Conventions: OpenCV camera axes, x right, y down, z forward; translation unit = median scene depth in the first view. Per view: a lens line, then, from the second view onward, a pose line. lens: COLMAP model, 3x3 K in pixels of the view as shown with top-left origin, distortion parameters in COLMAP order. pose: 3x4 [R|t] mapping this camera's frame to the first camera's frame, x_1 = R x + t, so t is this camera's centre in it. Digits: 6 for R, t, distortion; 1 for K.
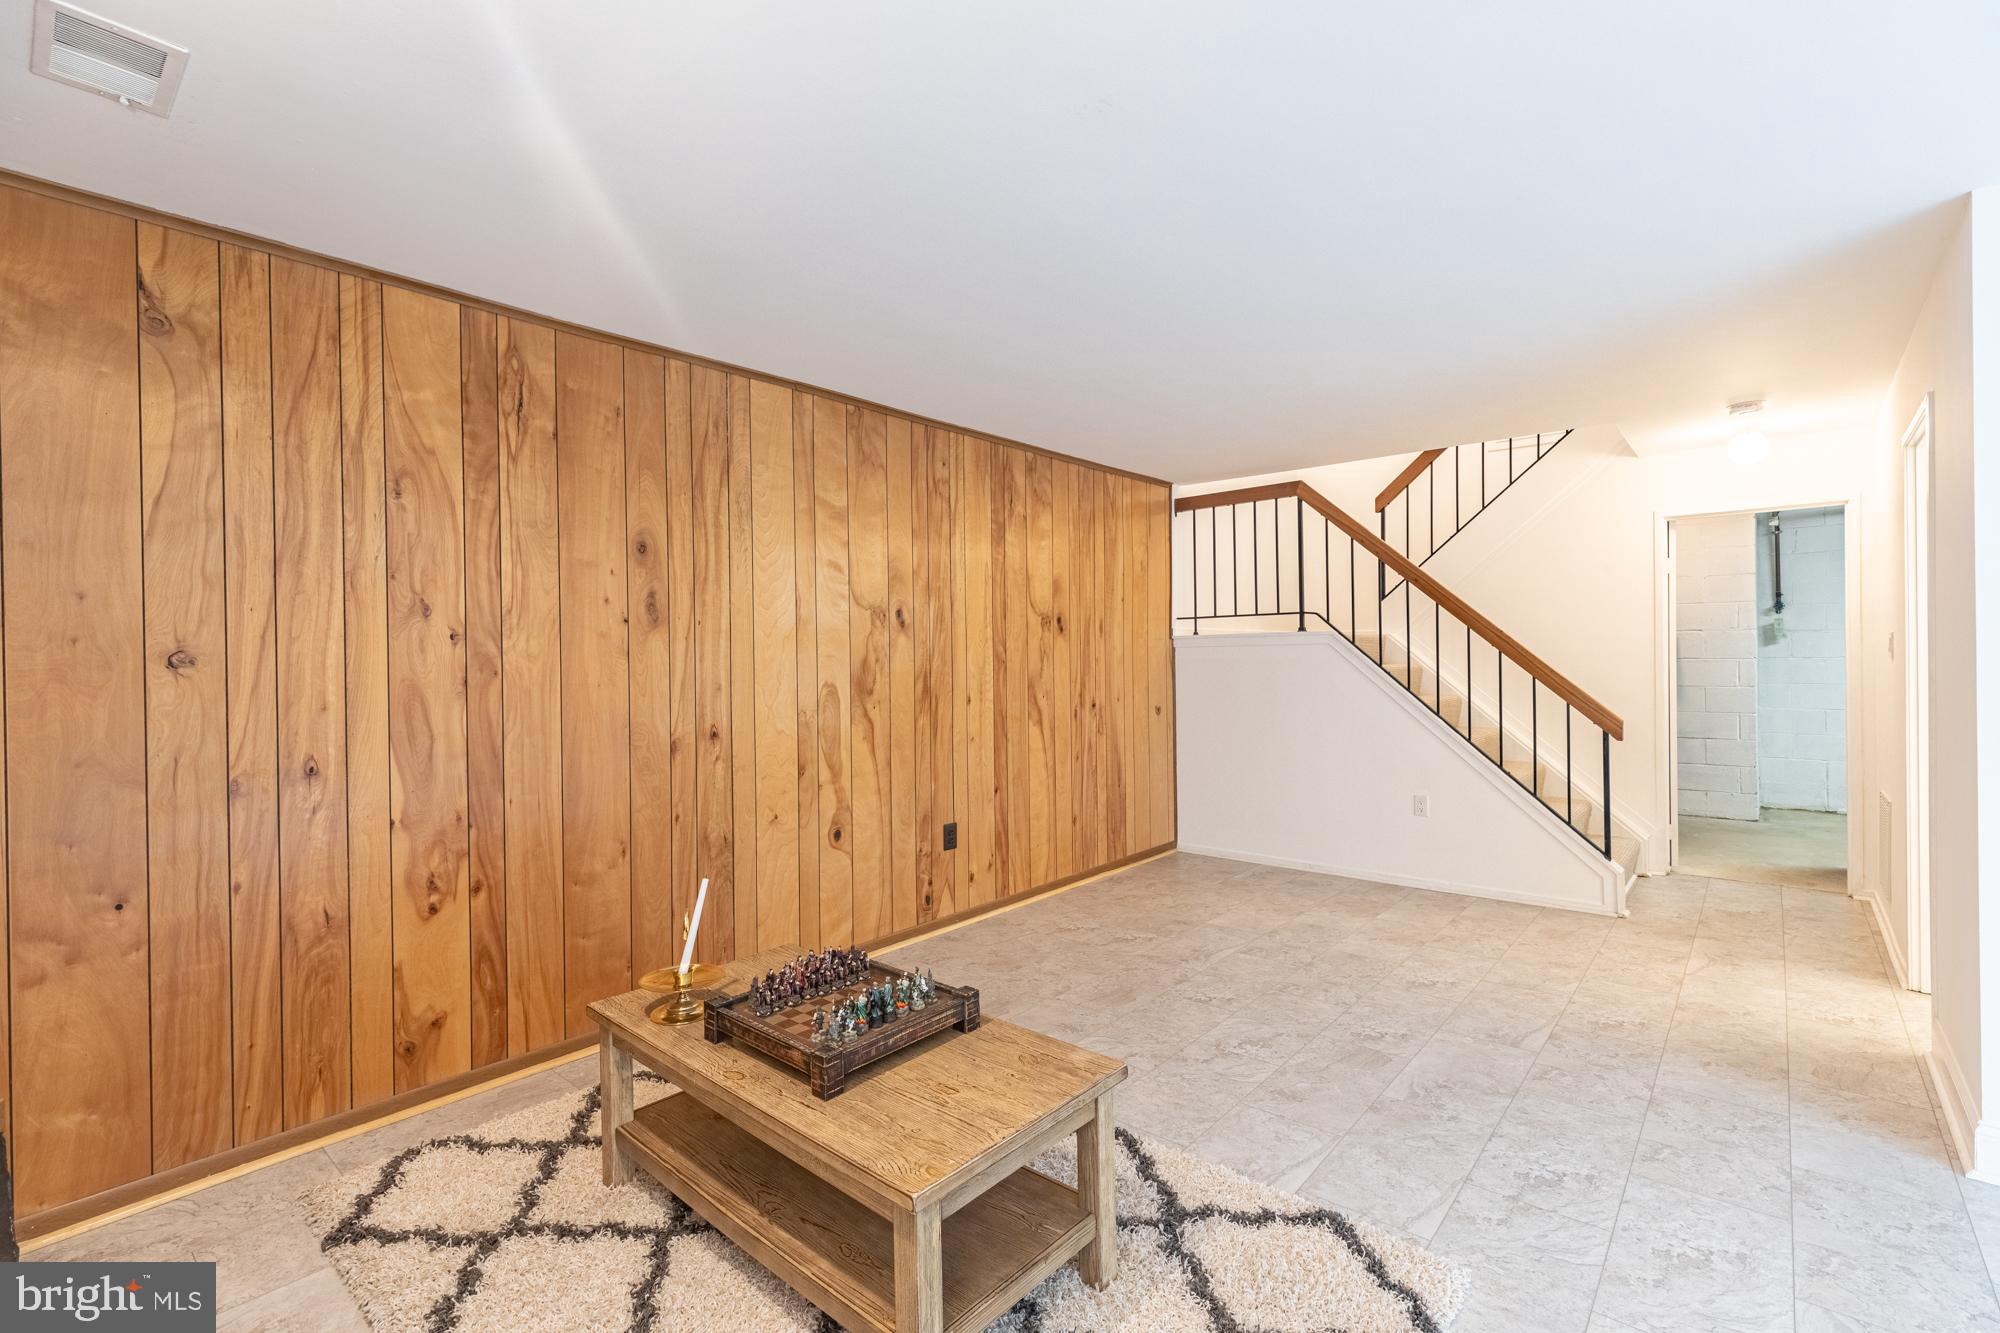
lens RADIAL K [[892.7, 0, 1010.7], [0, 892.7, 668.0], [0, 0, 1]] dist [0.003456, -0.002332]
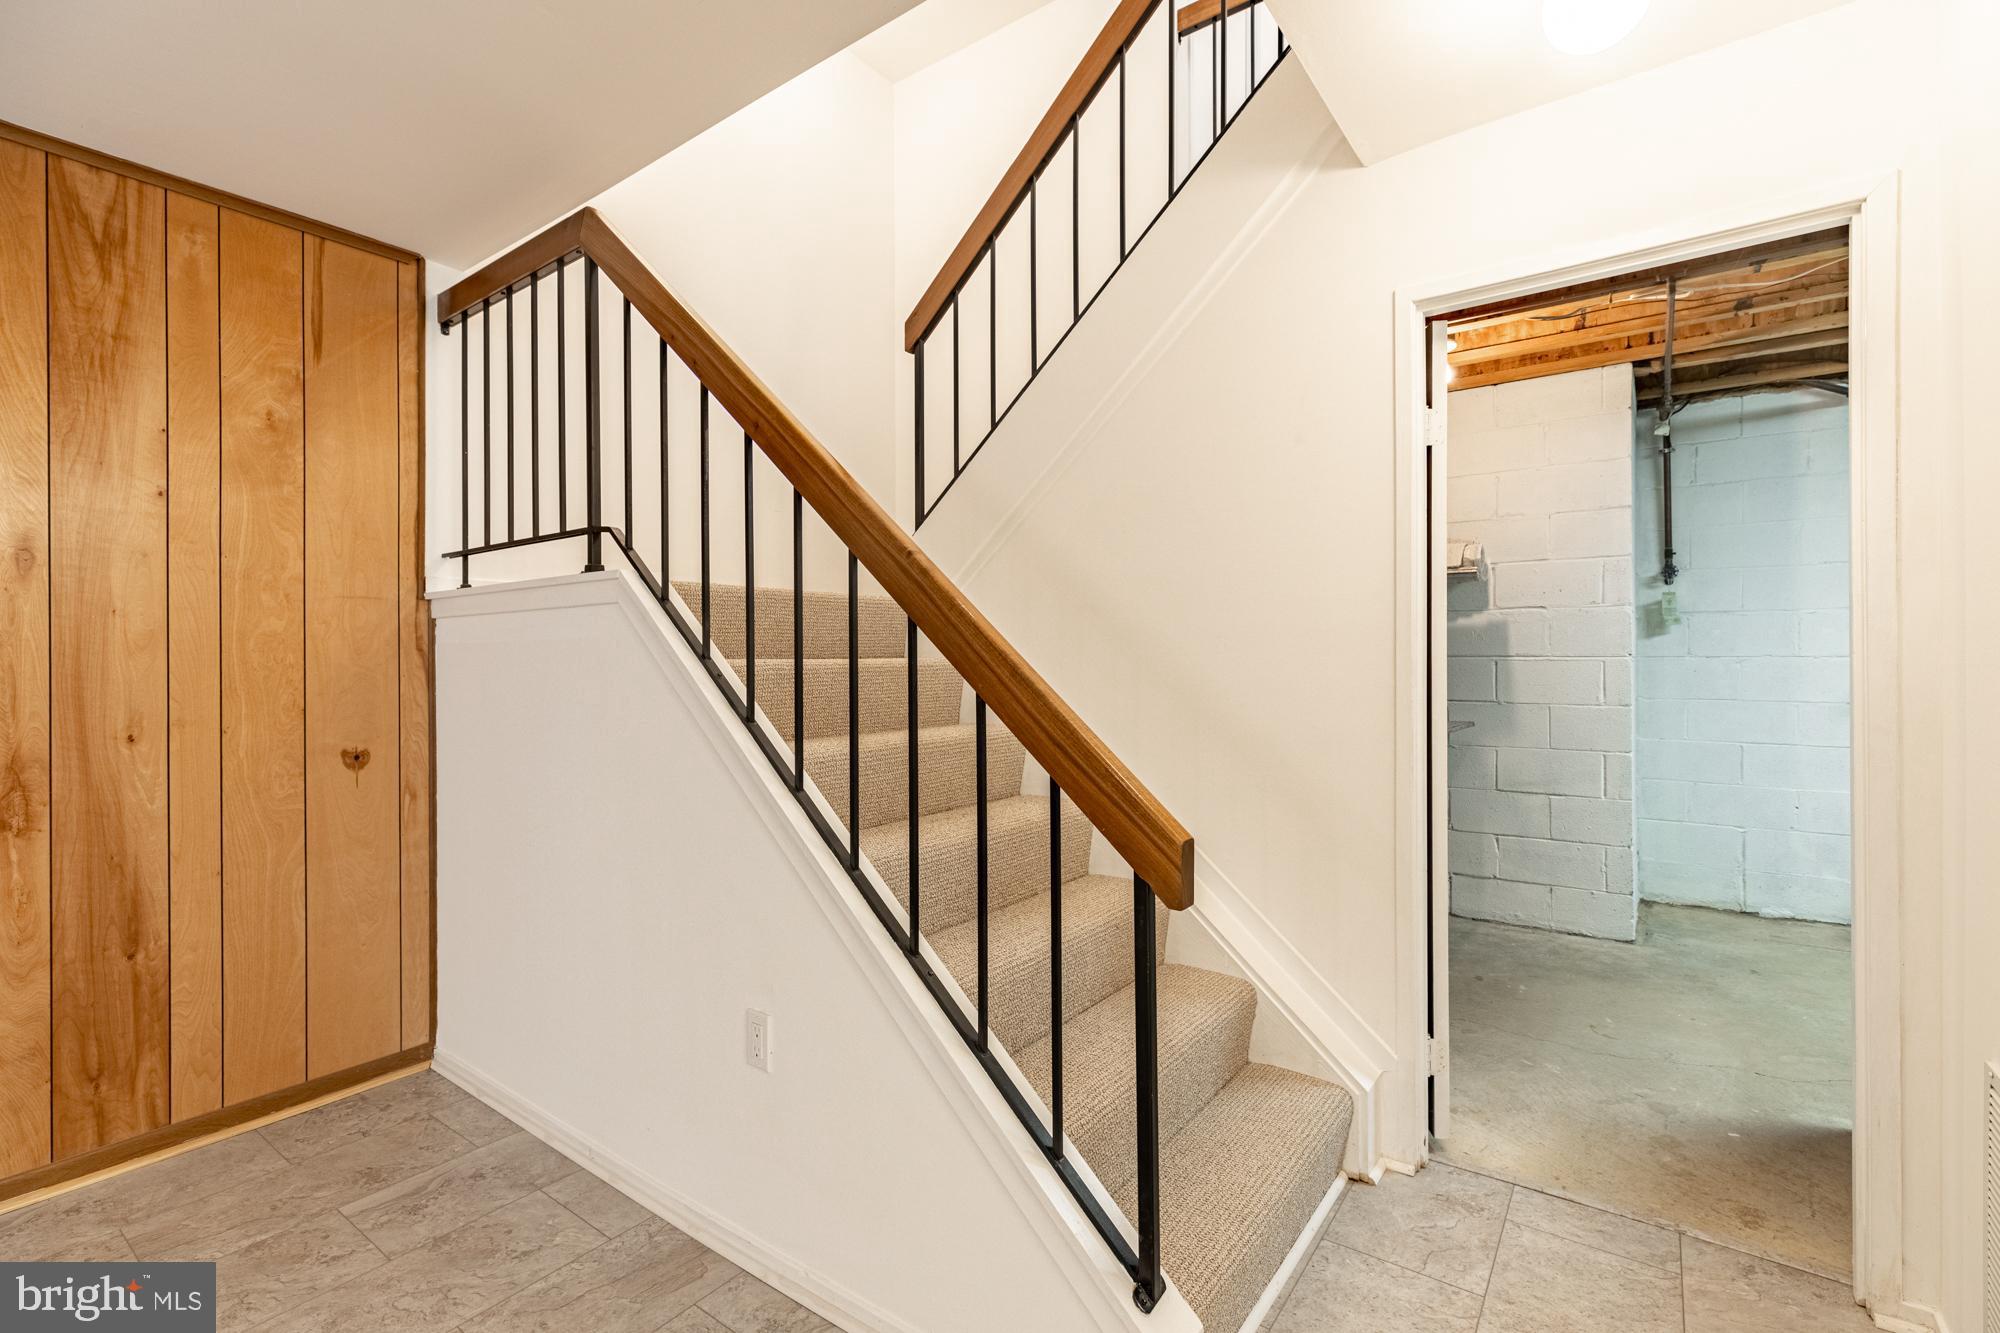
lens RADIAL K [[892.7, 0, 1016.3], [0, 892.7, 675.6], [0, 0, 1]] dist [0.003456, -0.002332]
pose [[0.996522, 0.005016, 0.083177, 0.445368], [-0.004961, 0.999987, -0.000869, 0.004183], [-0.083180, 0.000453, 0.996534, 0.523782]]
